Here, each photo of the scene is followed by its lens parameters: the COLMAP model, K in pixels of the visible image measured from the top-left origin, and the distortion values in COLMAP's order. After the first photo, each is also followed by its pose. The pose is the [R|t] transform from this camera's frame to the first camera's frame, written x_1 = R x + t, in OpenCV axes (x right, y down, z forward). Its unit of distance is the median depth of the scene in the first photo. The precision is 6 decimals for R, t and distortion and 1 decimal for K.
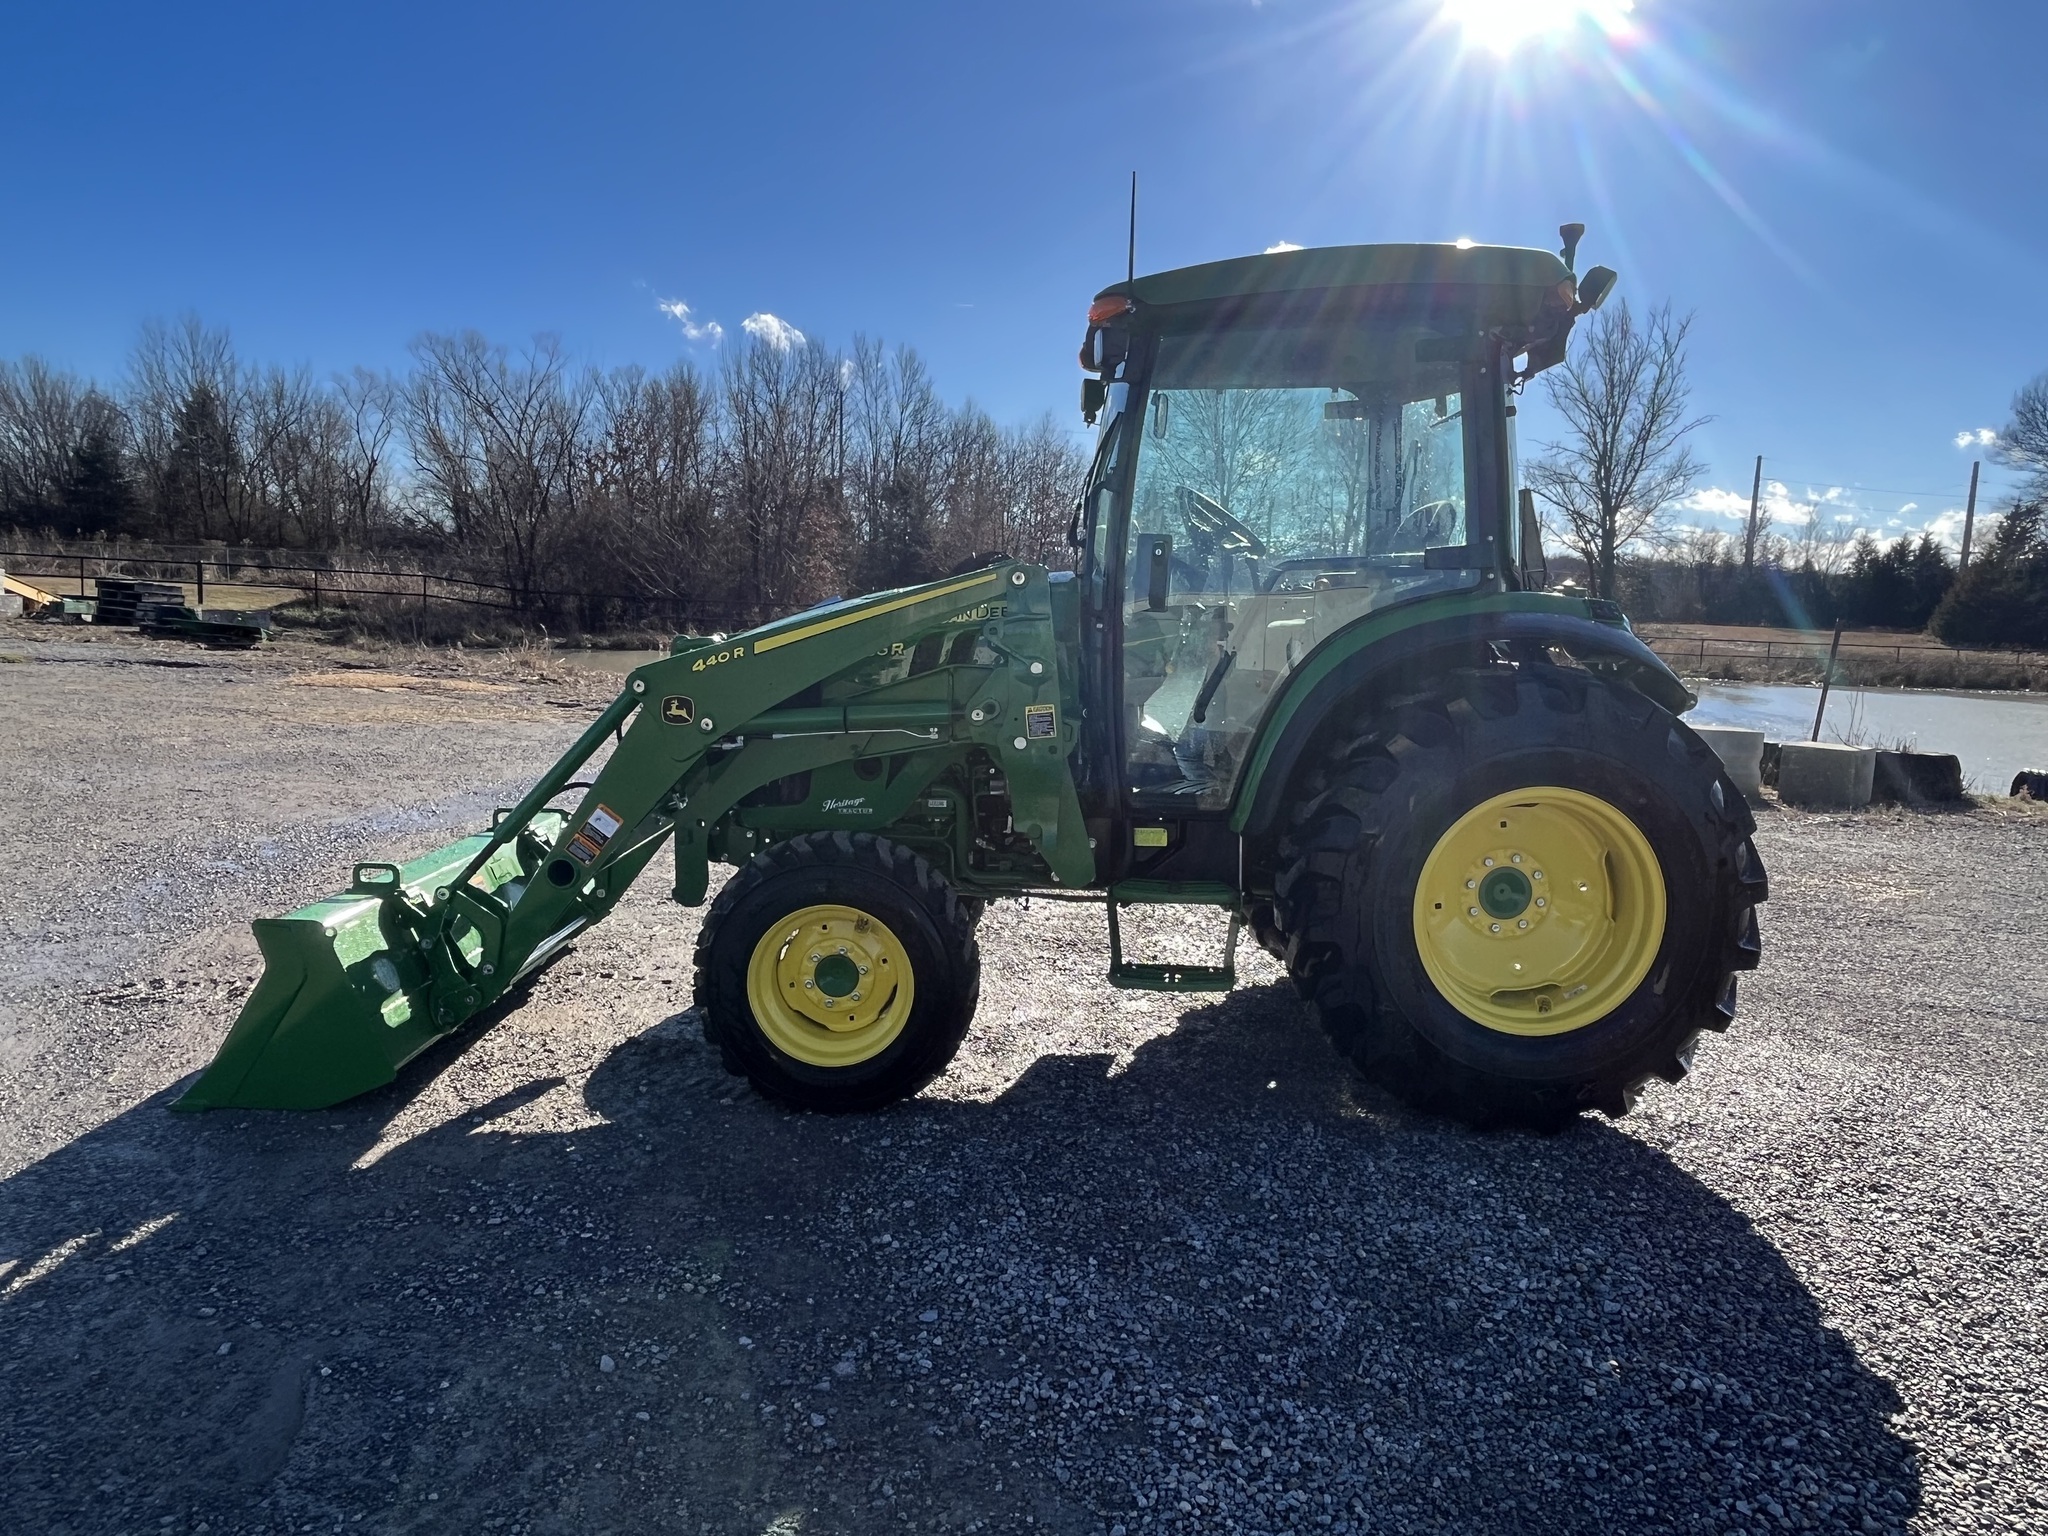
lens RADIAL K [[1329.3, 0, 1036.2], [0, 1329.3, 765.3], [0, 0, 1]] dist [-0.002996, -0.000760]
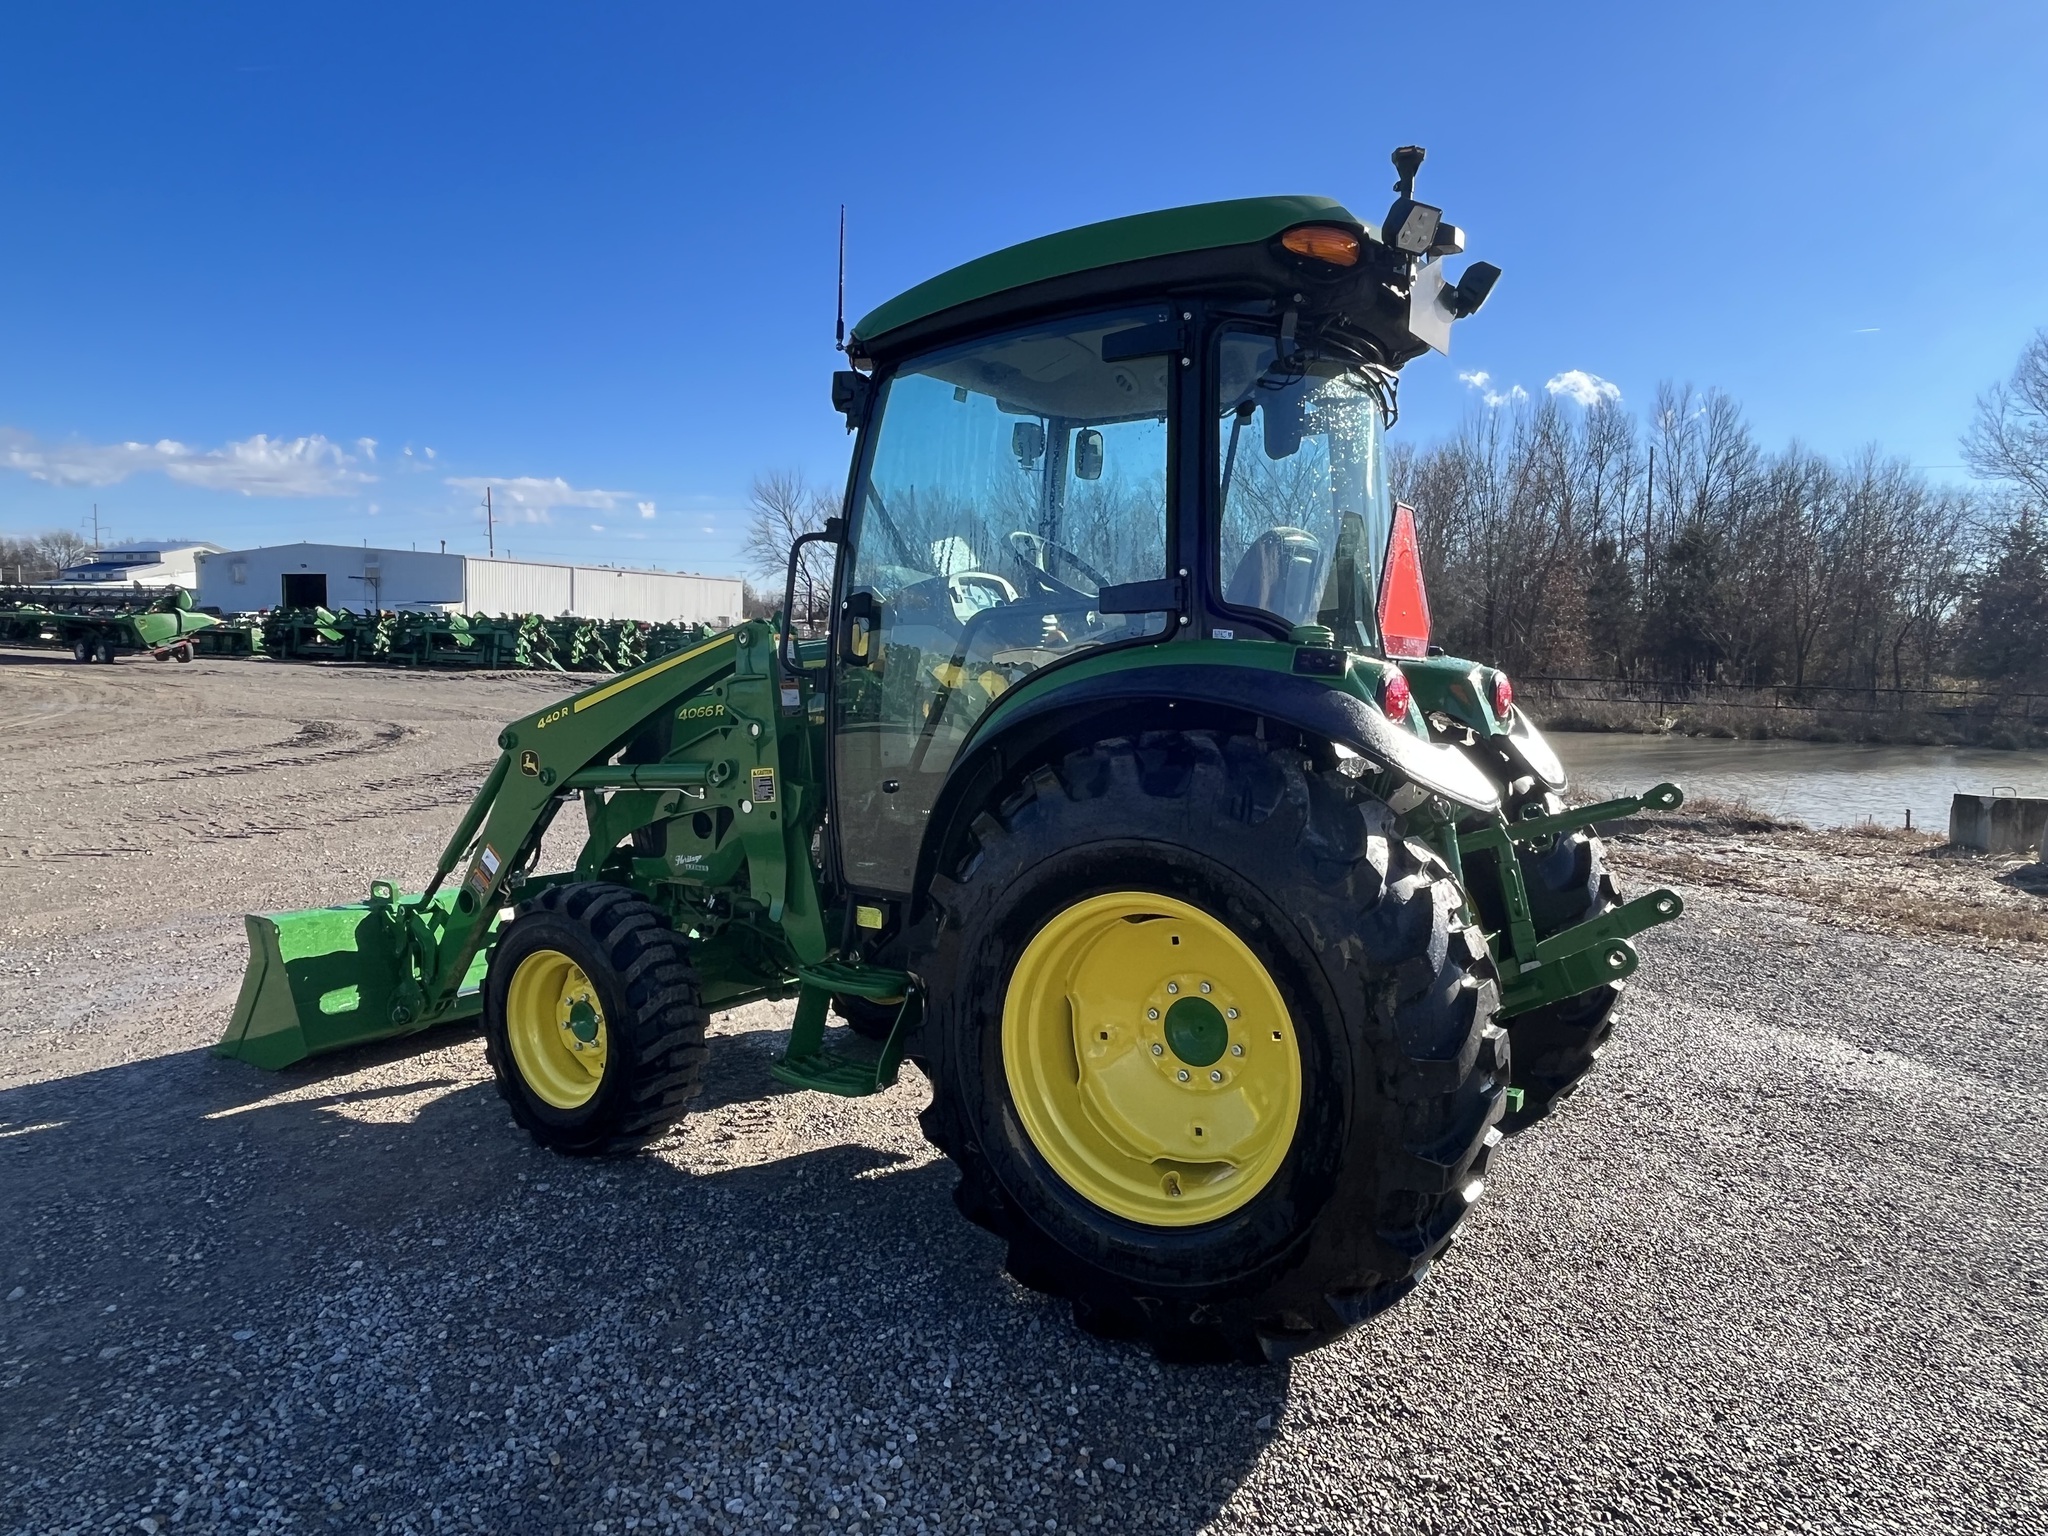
lens RADIAL K [[1340.1, 0, 1021.5], [0, 1340.1, 738.9], [0, 0, 1]] dist [0.000769, -0.000749]
pose [[0.832316, 0.017395, -0.554029, 0.689825], [-0.059071, 0.996599, -0.057452, -0.021417], [0.551146, 0.080545, 0.830513, 0.288769]]
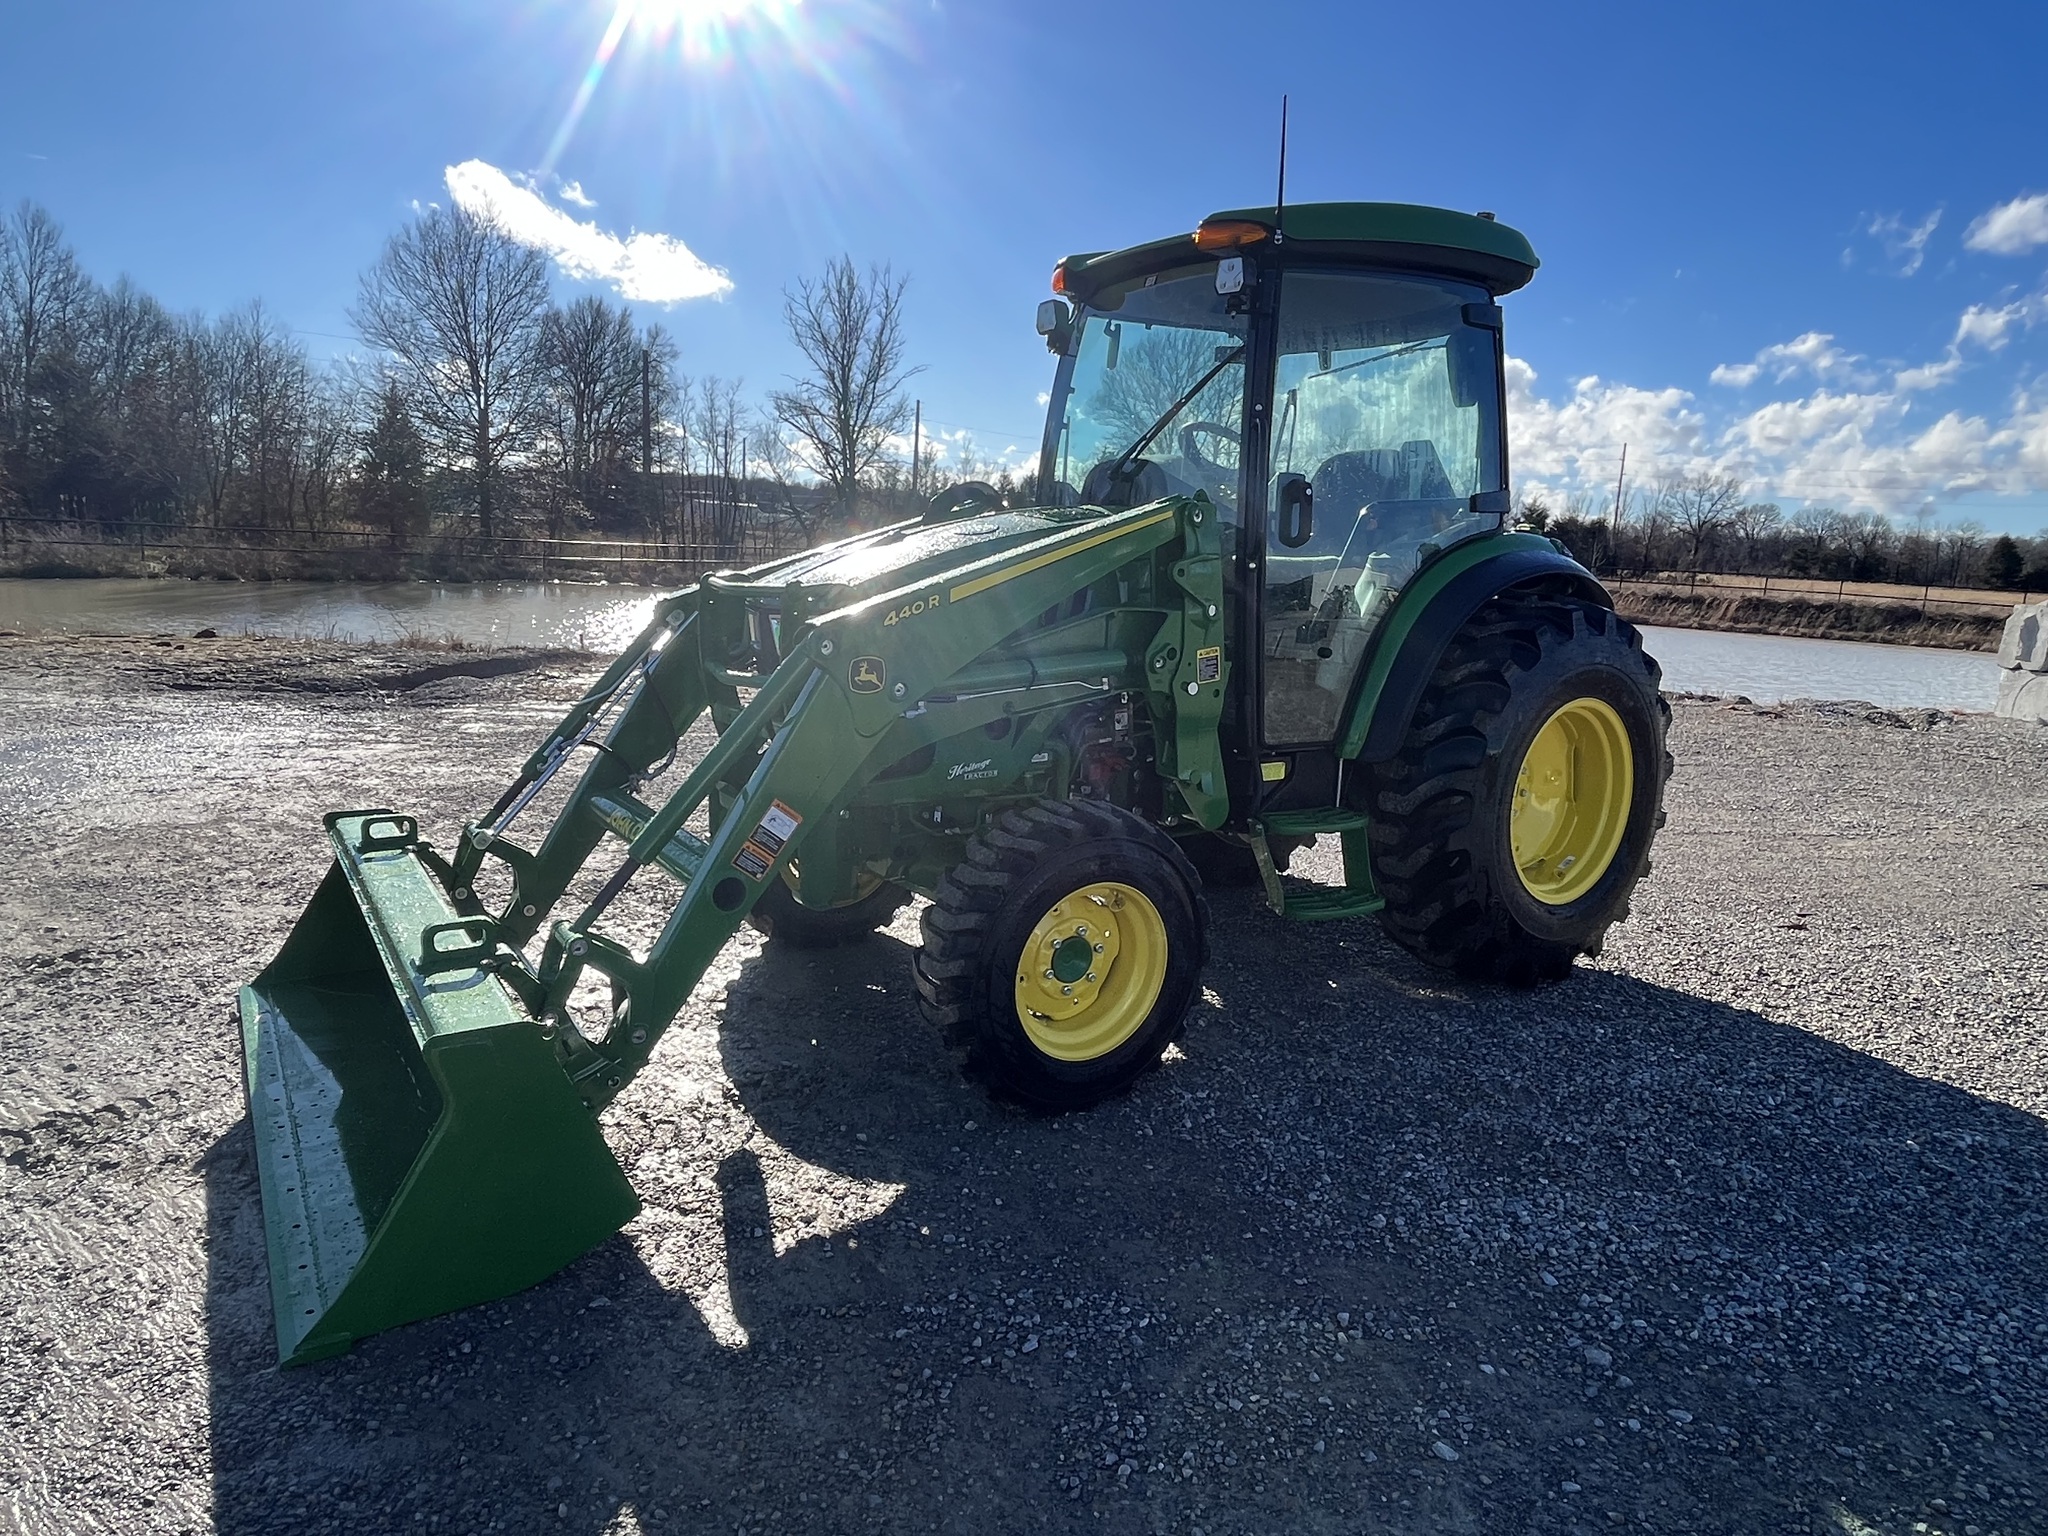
lens RADIAL K [[1212.3, 0, 1014.3], [0, 1212.3, 769.1], [0, 0, 1]] dist [0.000880, -0.002167]
pose [[0.841912, -0.098509, 0.530546, -0.586611], [0.054901, 0.993731, 0.097389, -0.050836], [-0.536814, -0.052865, 0.842043, 0.322592]]
